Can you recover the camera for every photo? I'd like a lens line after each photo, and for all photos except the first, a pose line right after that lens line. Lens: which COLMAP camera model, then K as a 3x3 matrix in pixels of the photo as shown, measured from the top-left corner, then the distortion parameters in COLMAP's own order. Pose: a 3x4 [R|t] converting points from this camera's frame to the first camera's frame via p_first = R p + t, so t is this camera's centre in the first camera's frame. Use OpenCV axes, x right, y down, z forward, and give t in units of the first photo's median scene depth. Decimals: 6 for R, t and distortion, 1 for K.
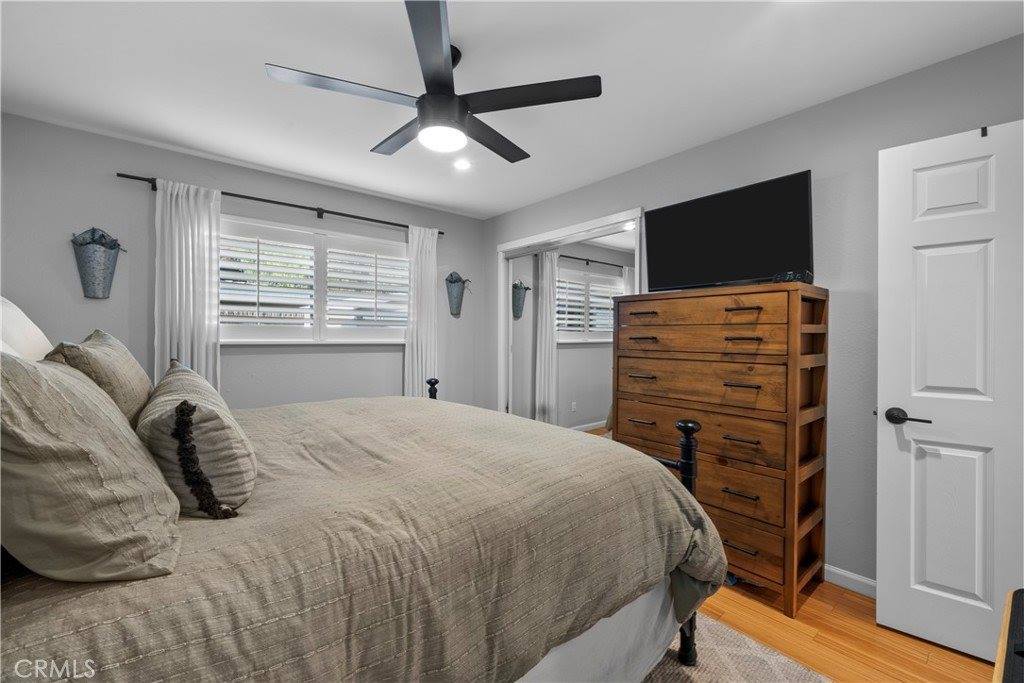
lens RADIAL K [[417.8, 0, 505.5], [0, 417.8, 339.8], [0, 0, 1]] dist [-0.003147, 0.000224]
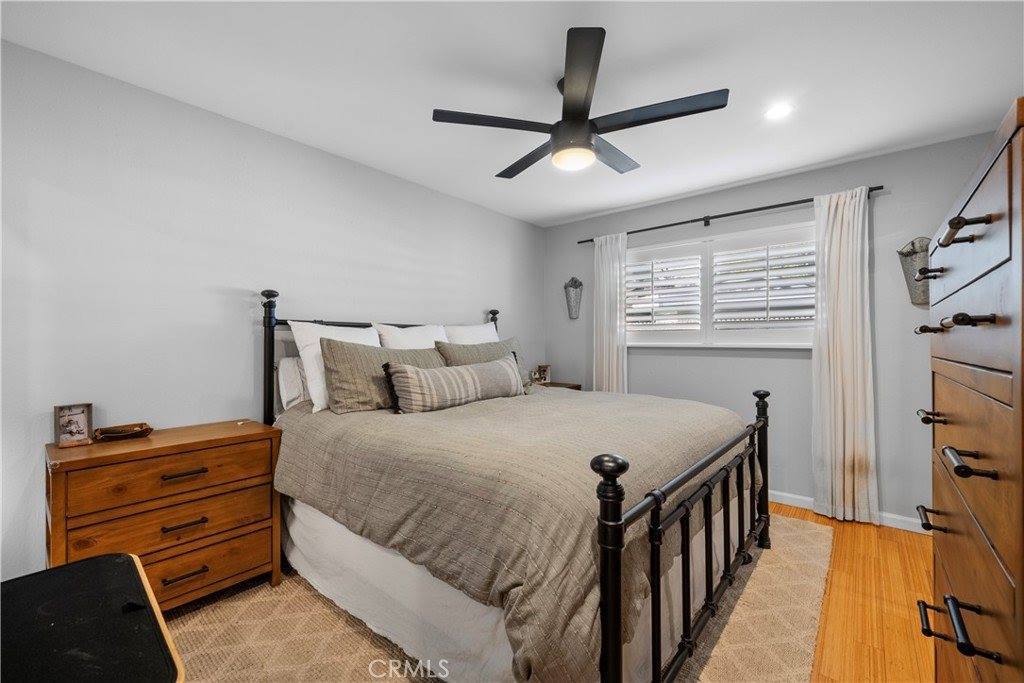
lens RADIAL K [[417.8, 0, 505.5], [0, 417.8, 339.8], [0, 0, 1]] dist [-0.003147, 0.000224]
pose [[0.165608, -0.008787, -0.986152, 0.522483], [-0.004805, 0.999941, -0.009717, 0.004869], [0.986180, 0.006348, 0.165556, 0.354351]]
